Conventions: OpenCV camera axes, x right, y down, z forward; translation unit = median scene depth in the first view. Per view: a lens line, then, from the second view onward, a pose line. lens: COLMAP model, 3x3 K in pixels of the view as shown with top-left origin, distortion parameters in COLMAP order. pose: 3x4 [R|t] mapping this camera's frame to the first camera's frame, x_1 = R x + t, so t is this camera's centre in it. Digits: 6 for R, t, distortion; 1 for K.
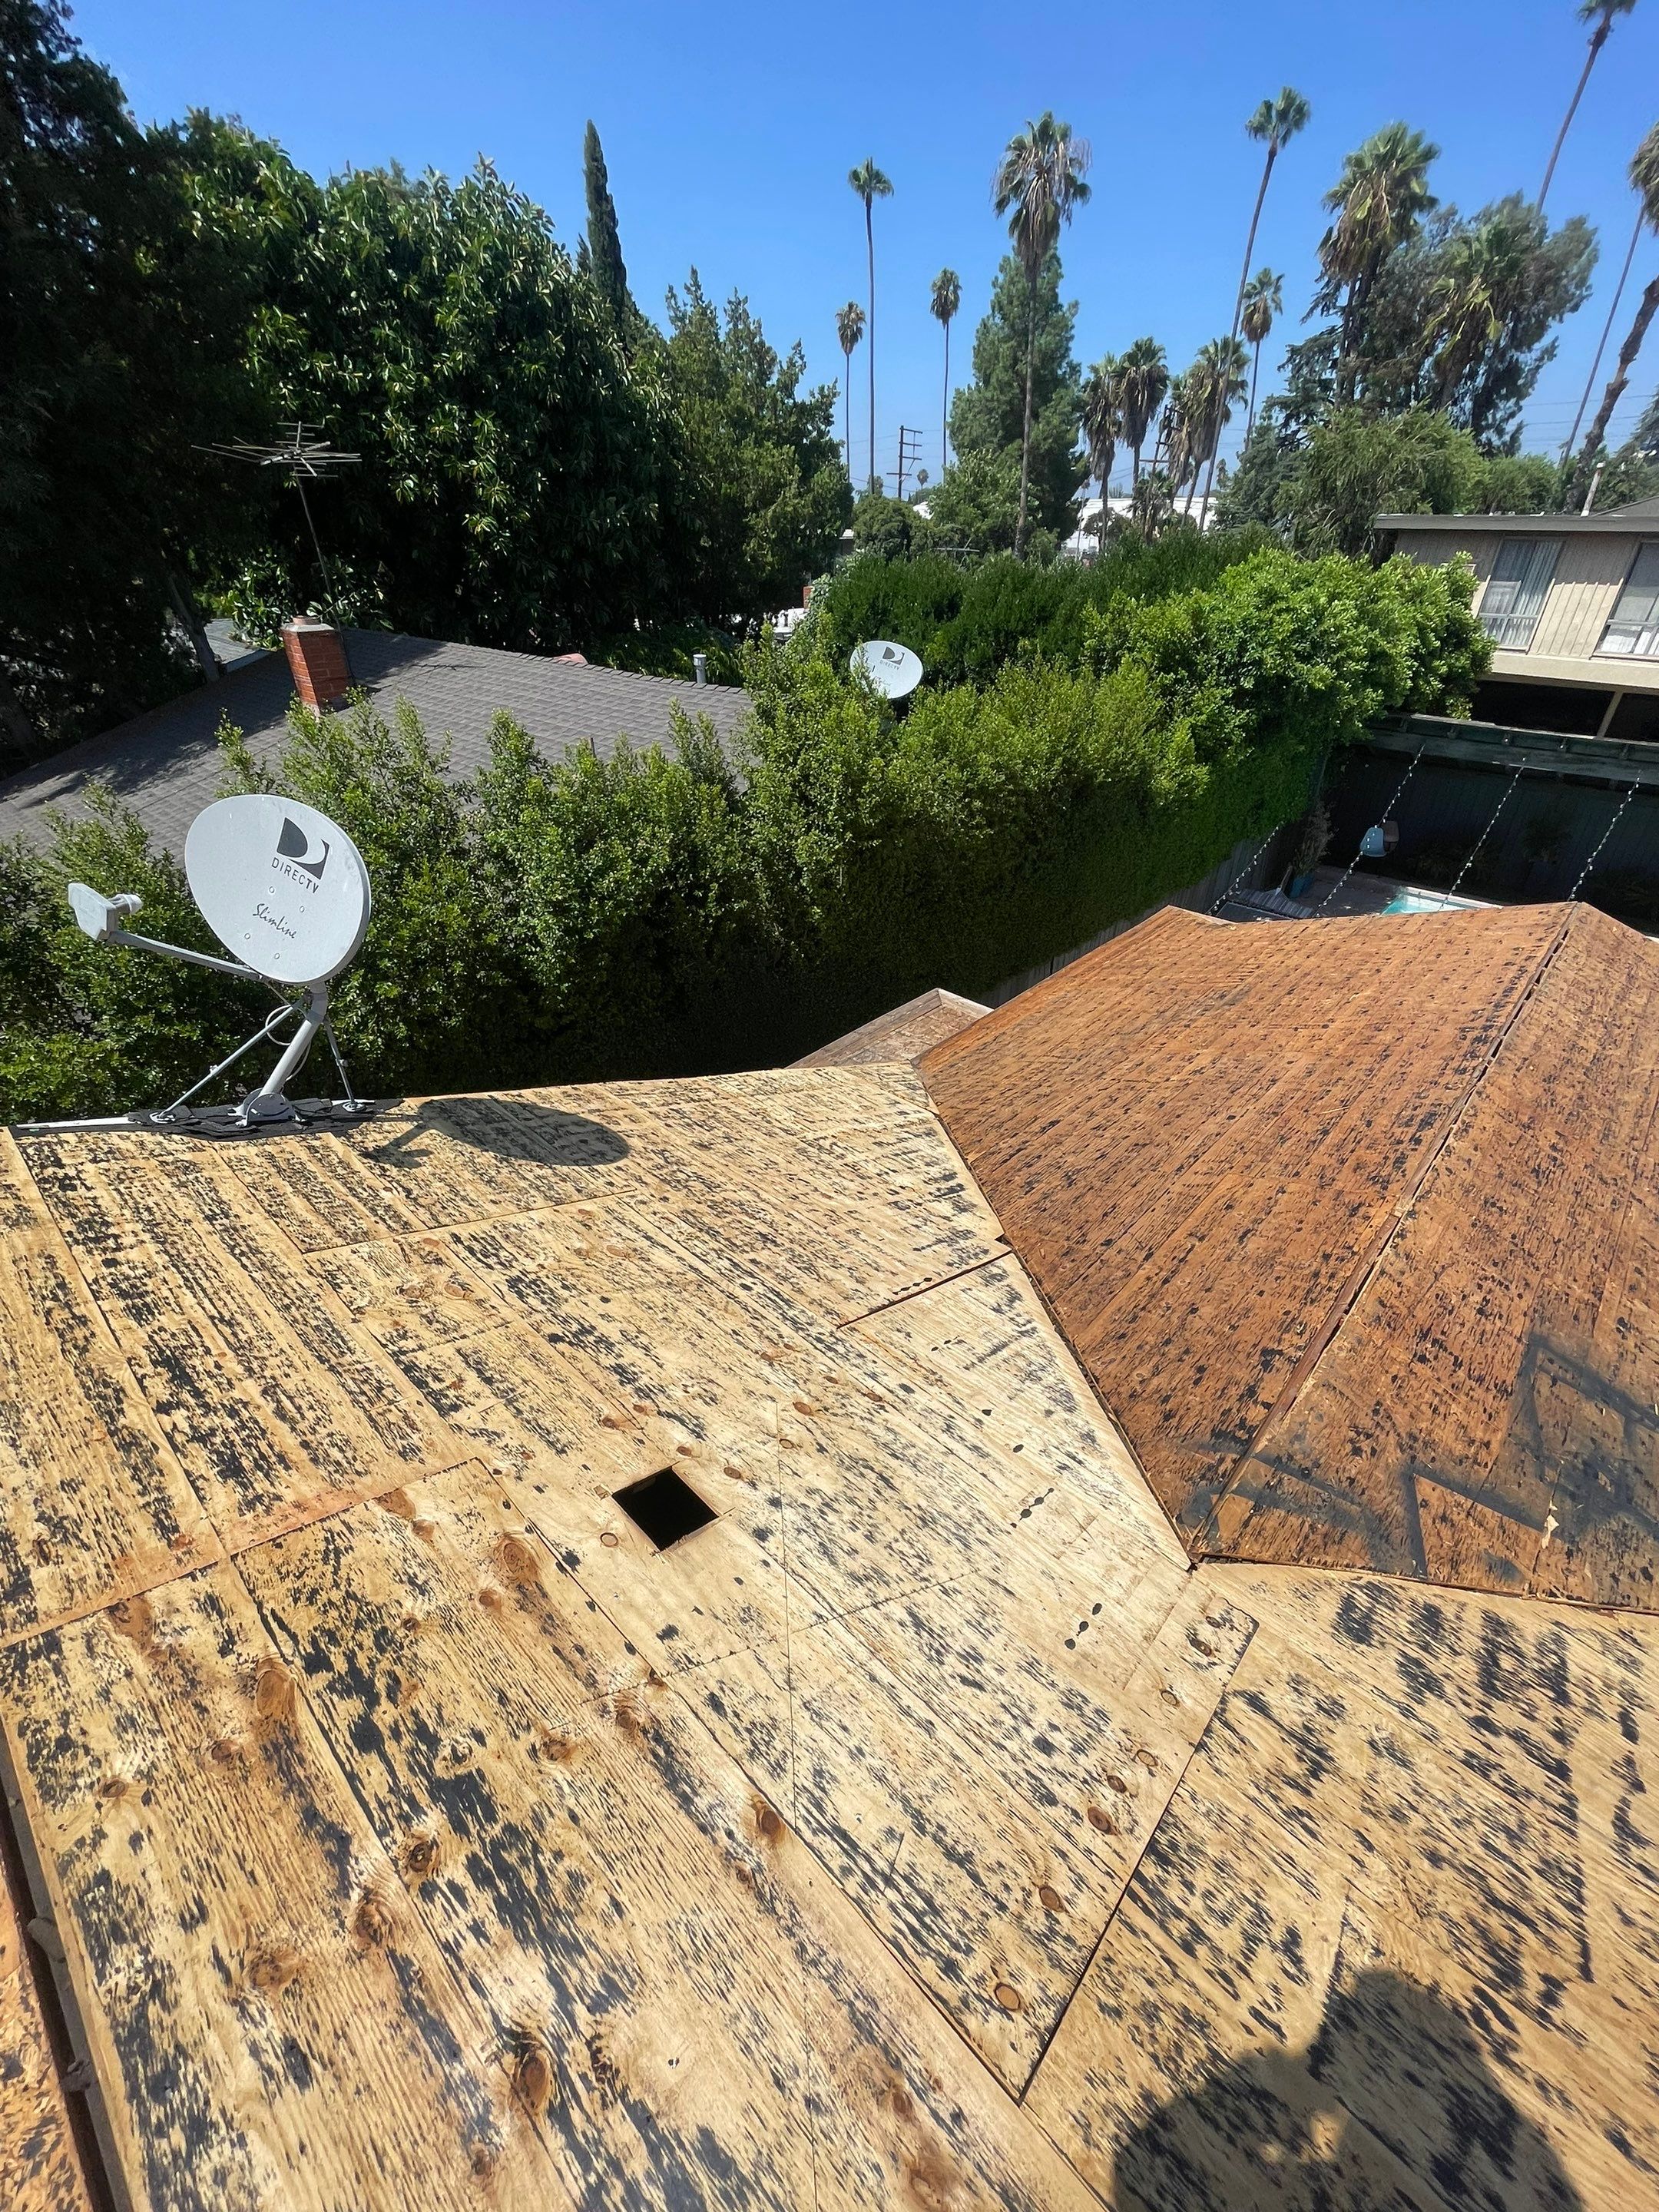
lens RADIAL K [[888.8, 0, 829.5], [0, 888.8, 1106.0], [0, 0, 1]] dist [0.000202, 0.000134]
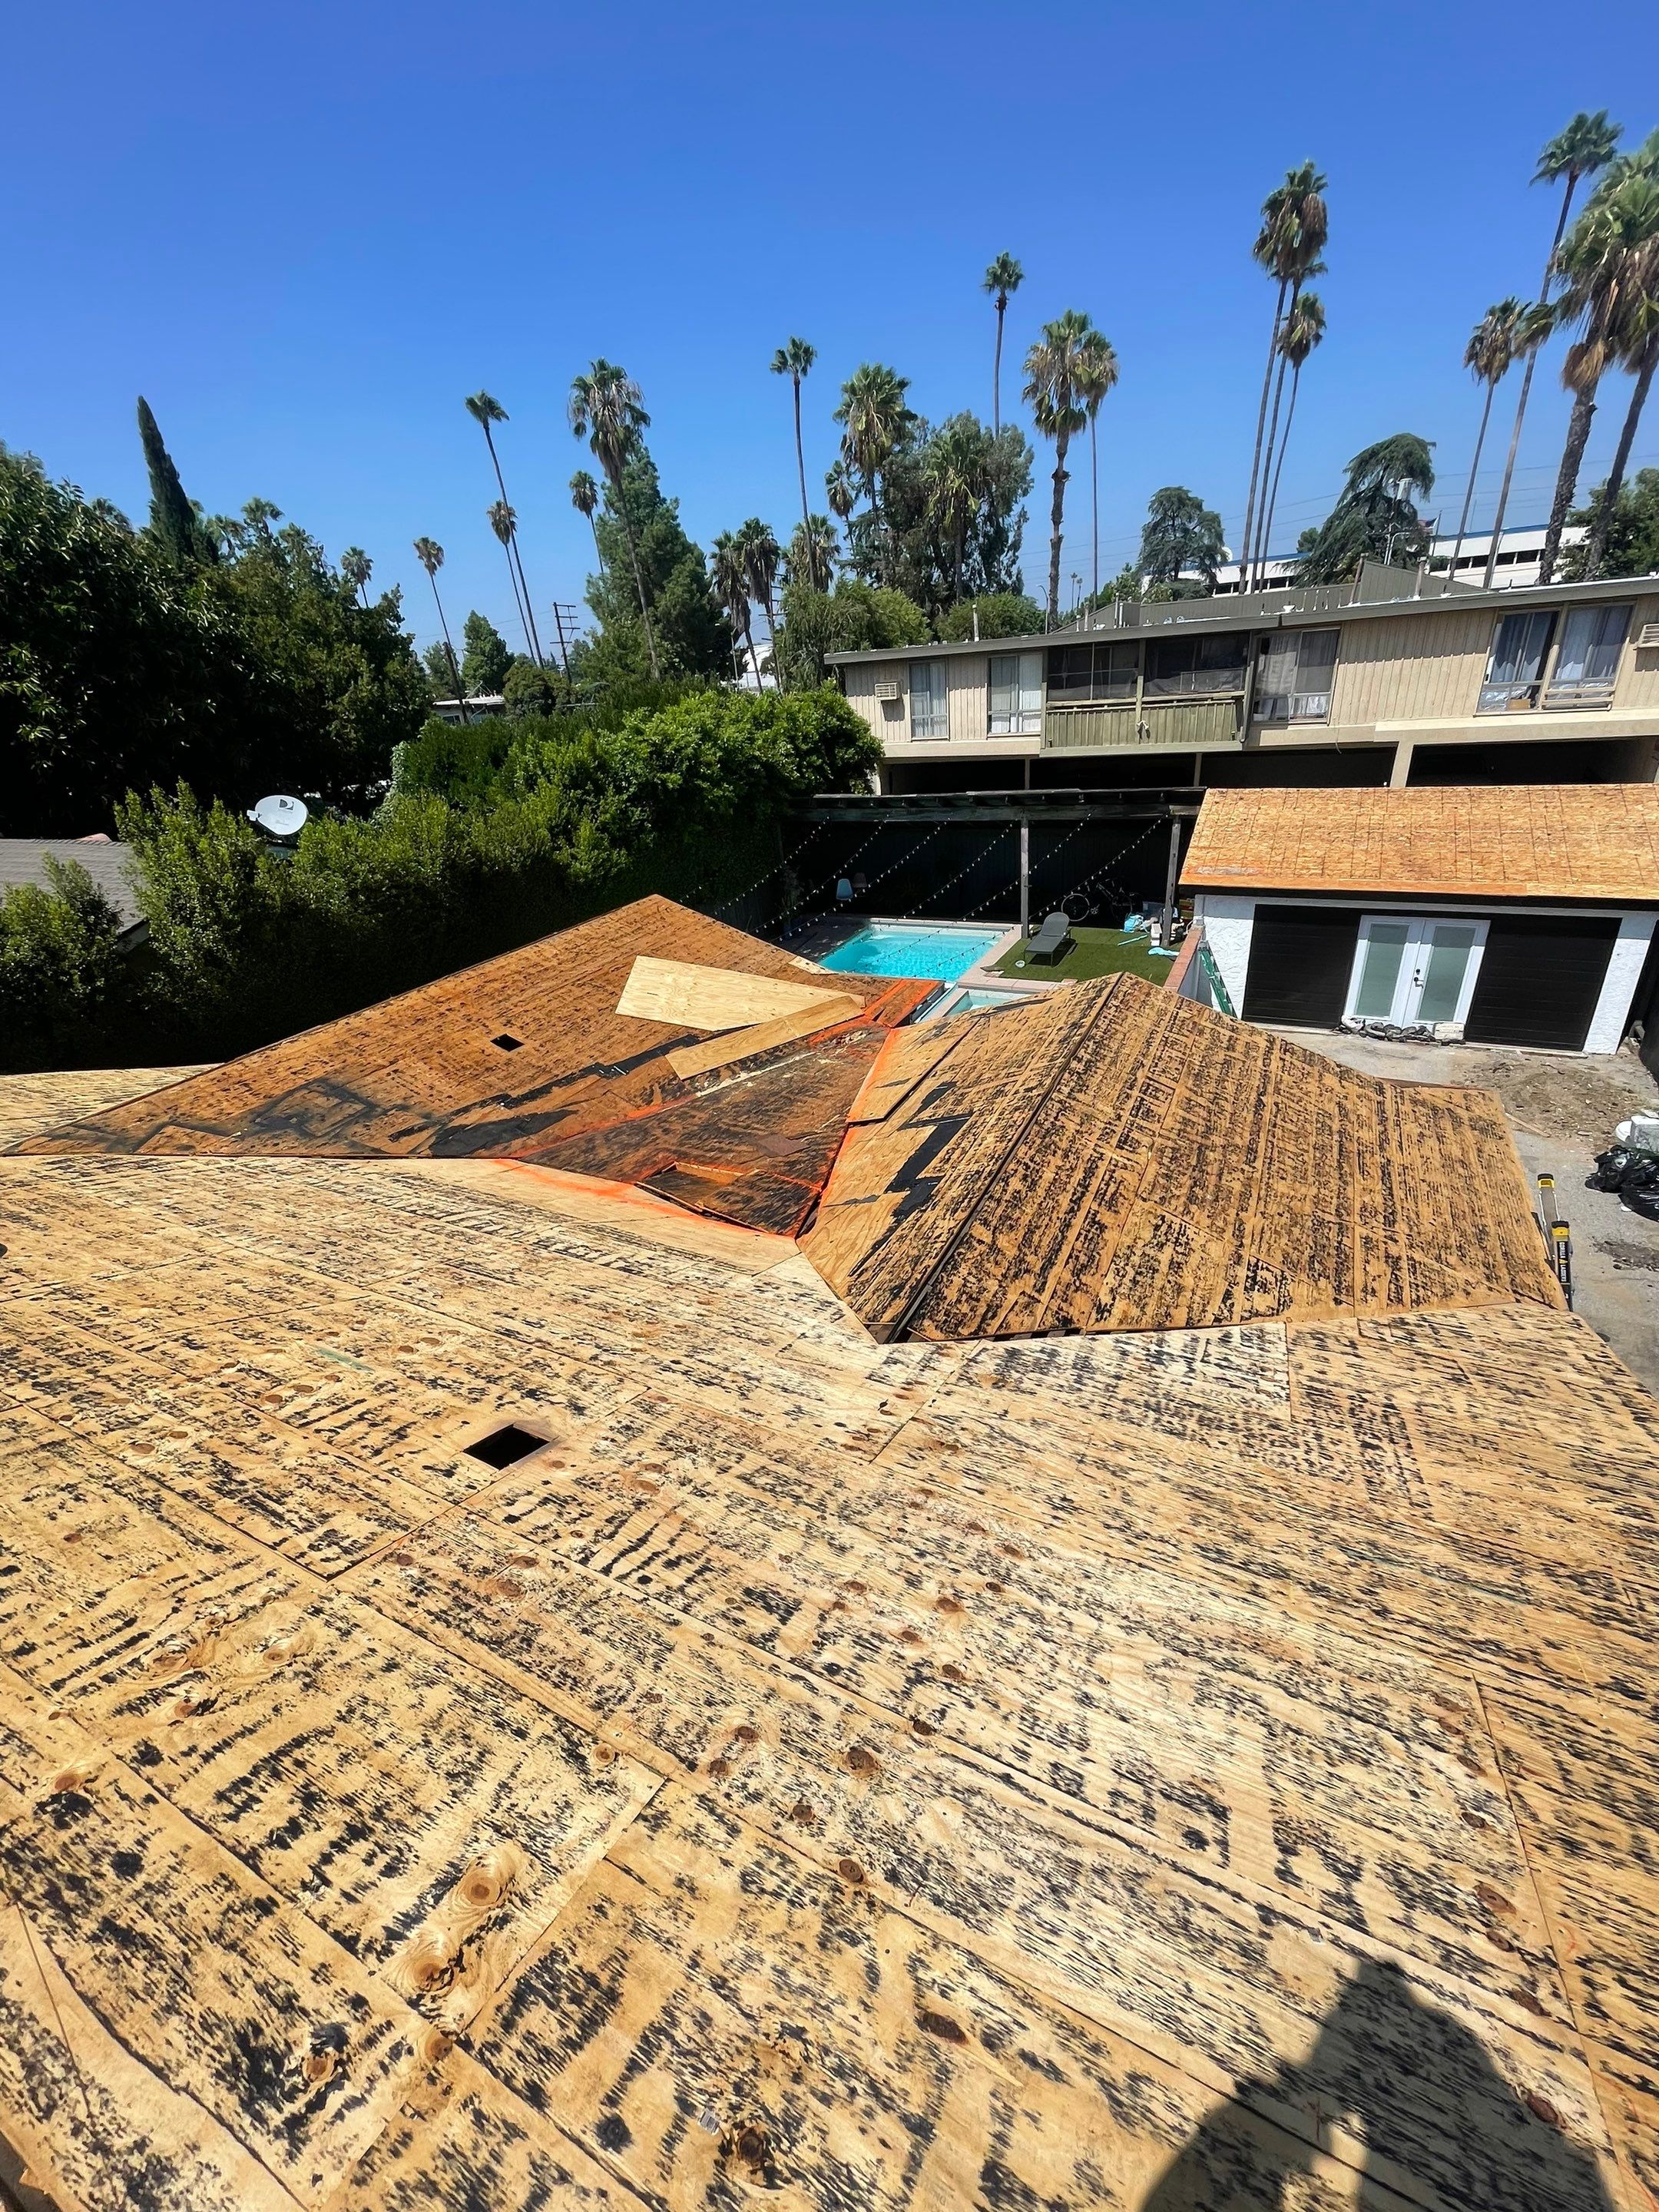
lens RADIAL K [[888.8, 0, 829.5], [0, 888.8, 1106.0], [0, 0, 1]] dist [0.000202, 0.000134]
pose [[0.959456, -0.193865, 0.204597, 0.104351], [0.217948, 0.970573, -0.102401, 0.055378], [-0.178724, 0.142841, 0.973475, -0.086377]]
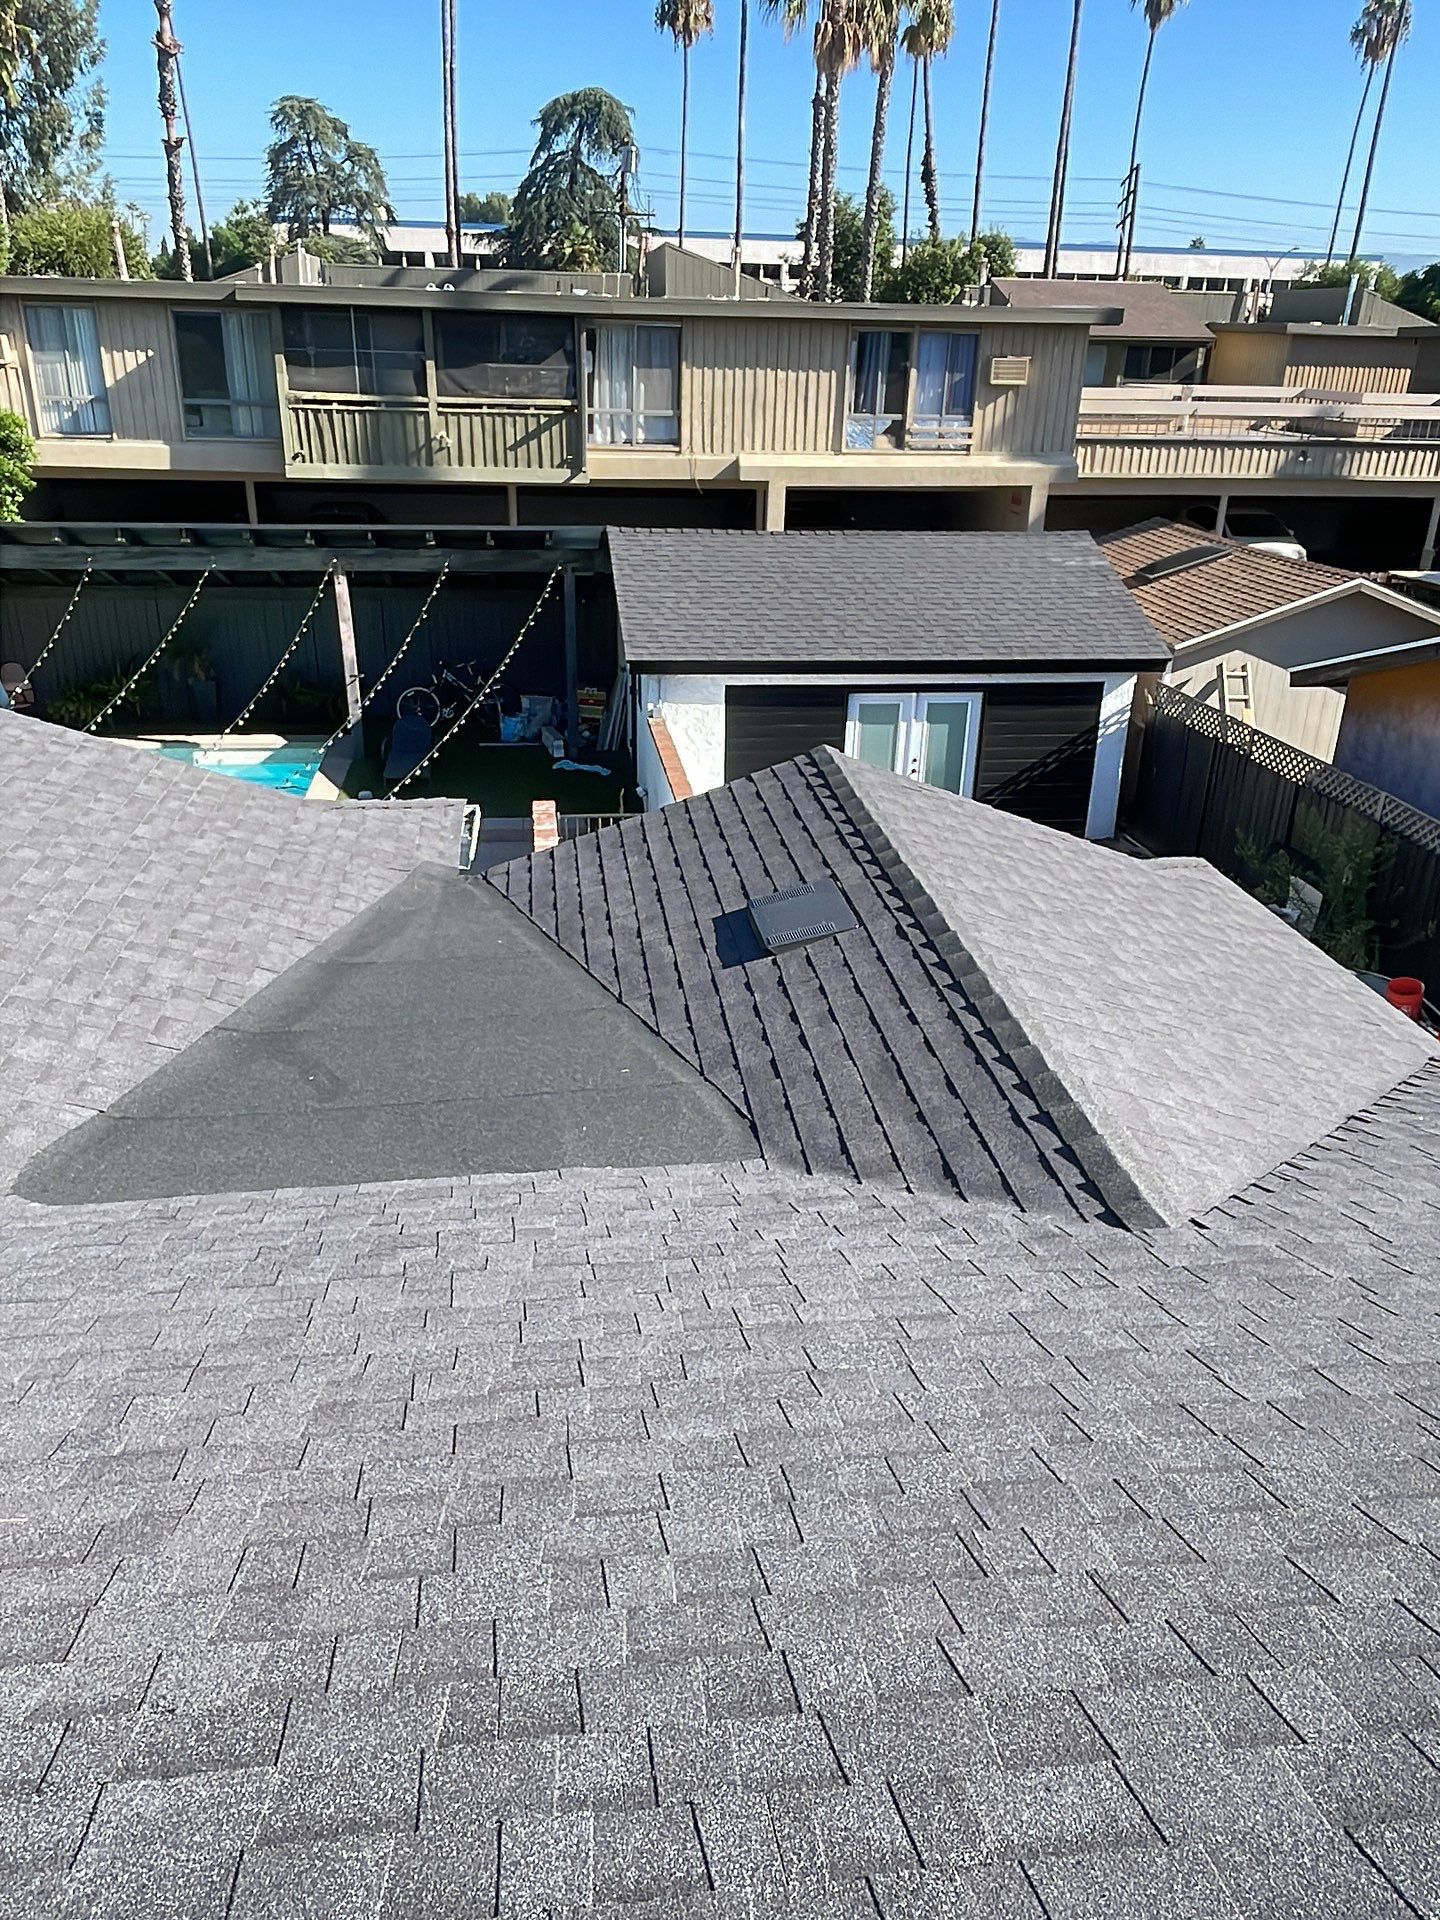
lens RADIAL K [[1377.8, 0, 720.0], [0, 1377.8, 960.0], [0, 0, 1]] dist [0.081302, -0.089695]
pose [[0.642837, -0.307036, 0.701776, 0.052165], [0.401587, 0.915242, 0.032570, 0.038480], [-0.652295, 0.260887, 0.711653, -0.049891]]
